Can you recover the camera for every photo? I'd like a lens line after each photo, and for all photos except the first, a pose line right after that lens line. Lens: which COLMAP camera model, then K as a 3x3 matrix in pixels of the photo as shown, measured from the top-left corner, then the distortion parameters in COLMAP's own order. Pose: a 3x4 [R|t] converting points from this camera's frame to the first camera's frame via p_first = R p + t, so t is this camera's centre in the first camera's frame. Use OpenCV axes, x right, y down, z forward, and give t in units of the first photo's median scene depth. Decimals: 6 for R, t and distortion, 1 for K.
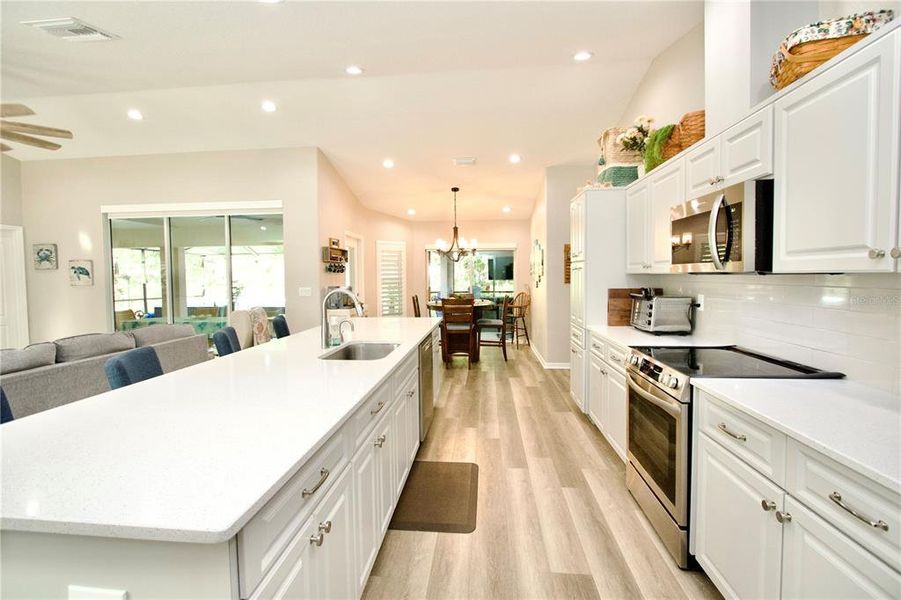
lens RADIAL K [[415.6, 0, 444.4], [0, 415.6, 294.2], [0, 0, 1]] dist [-0.016351, 0.001917]
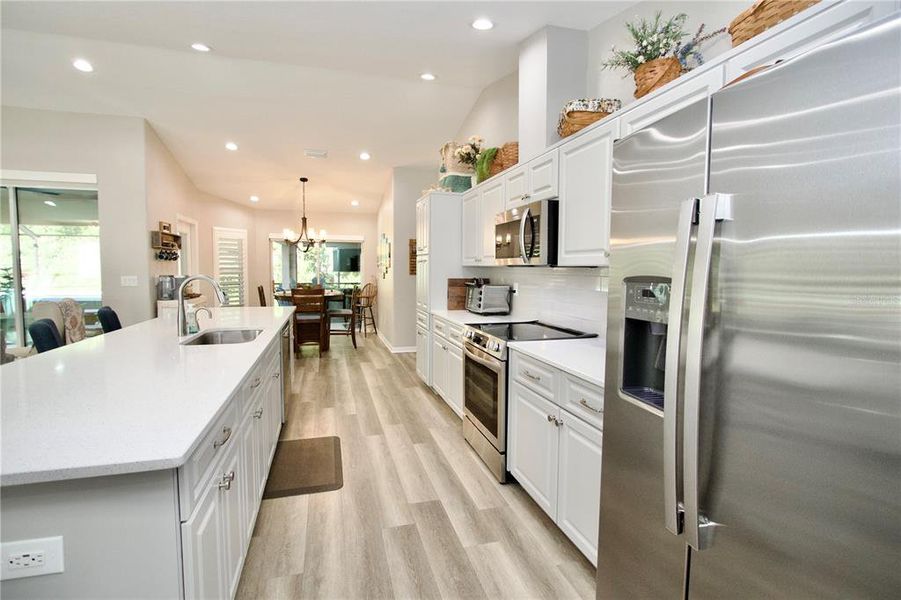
lens RADIAL K [[415.6, 0, 444.4], [0, 415.6, 294.2], [0, 0, 1]] dist [-0.016351, 0.001917]
pose [[0.929967, -0.006472, 0.367586, -0.058333], [-0.000026, 0.999844, 0.017670, 0.011921], [-0.367643, -0.016442, 0.929822, -0.114554]]
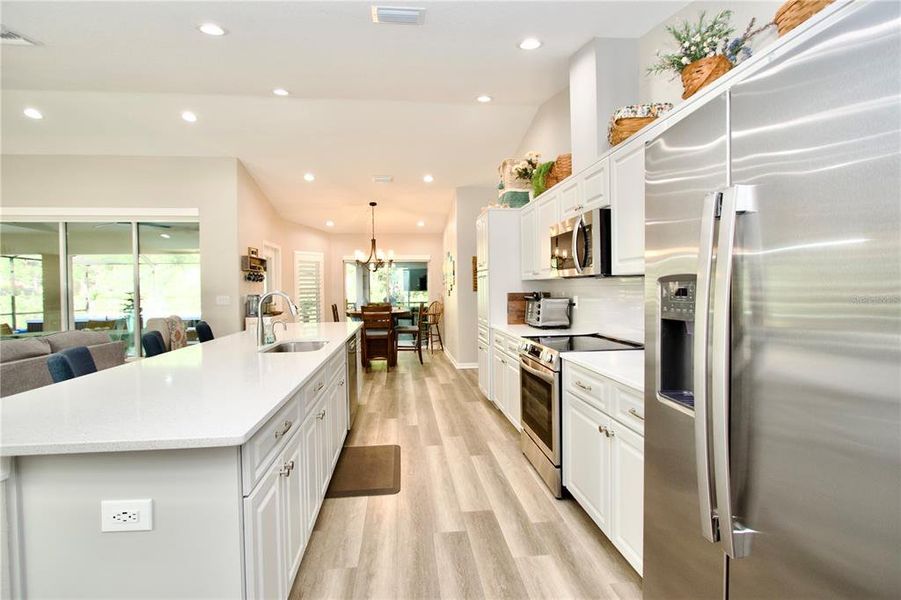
lens RADIAL K [[415.6, 0, 444.4], [0, 415.6, 294.2], [0, 0, 1]] dist [-0.016351, 0.001917]
pose [[0.978798, -0.004850, 0.204771, -0.029850], [0.011307, 0.999475, -0.030375, 0.028122], [-0.204517, 0.032046, 0.978338, -0.149854]]
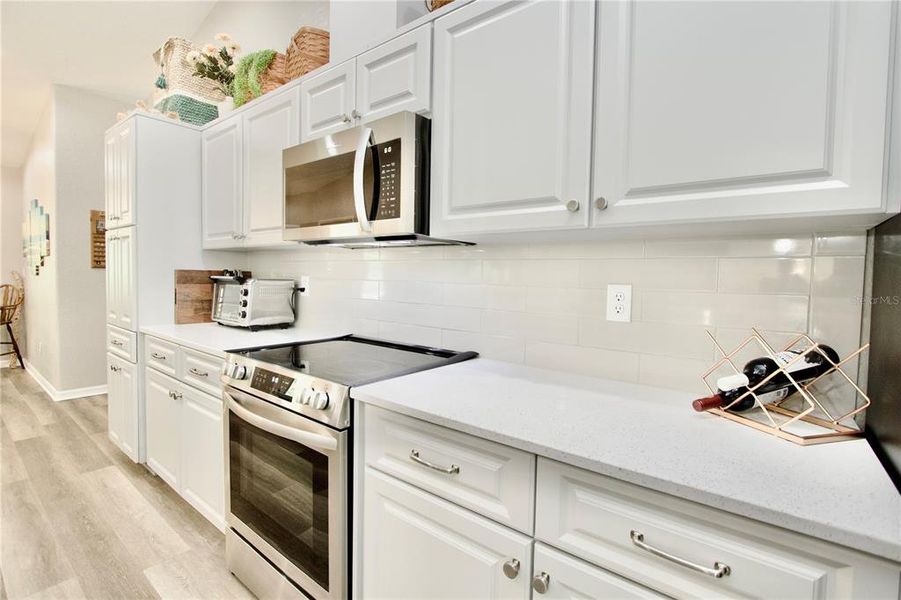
lens RADIAL K [[415.6, 0, 444.4], [0, 415.6, 294.2], [0, 0, 1]] dist [-0.016351, 0.001917]
pose [[0.542754, -0.013220, 0.839788, 0.076631], [0.010239, 0.999906, 0.009123, 0.029403], [-0.839829, 0.003647, 0.542838, 0.305280]]
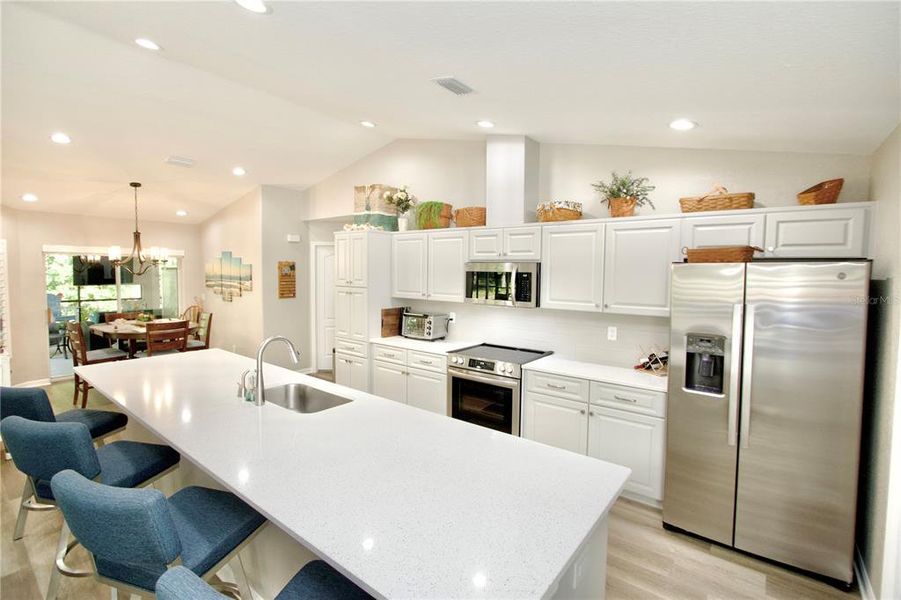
lens RADIAL K [[415.6, 0, 444.4], [0, 415.6, 294.2], [0, 0, 1]] dist [-0.016351, 0.001917]
pose [[0.541688, -0.031679, 0.839983, -0.690592], [0.020695, 0.999489, 0.024348, -0.102568], [-0.840325, 0.004194, 0.542067, 0.152614]]
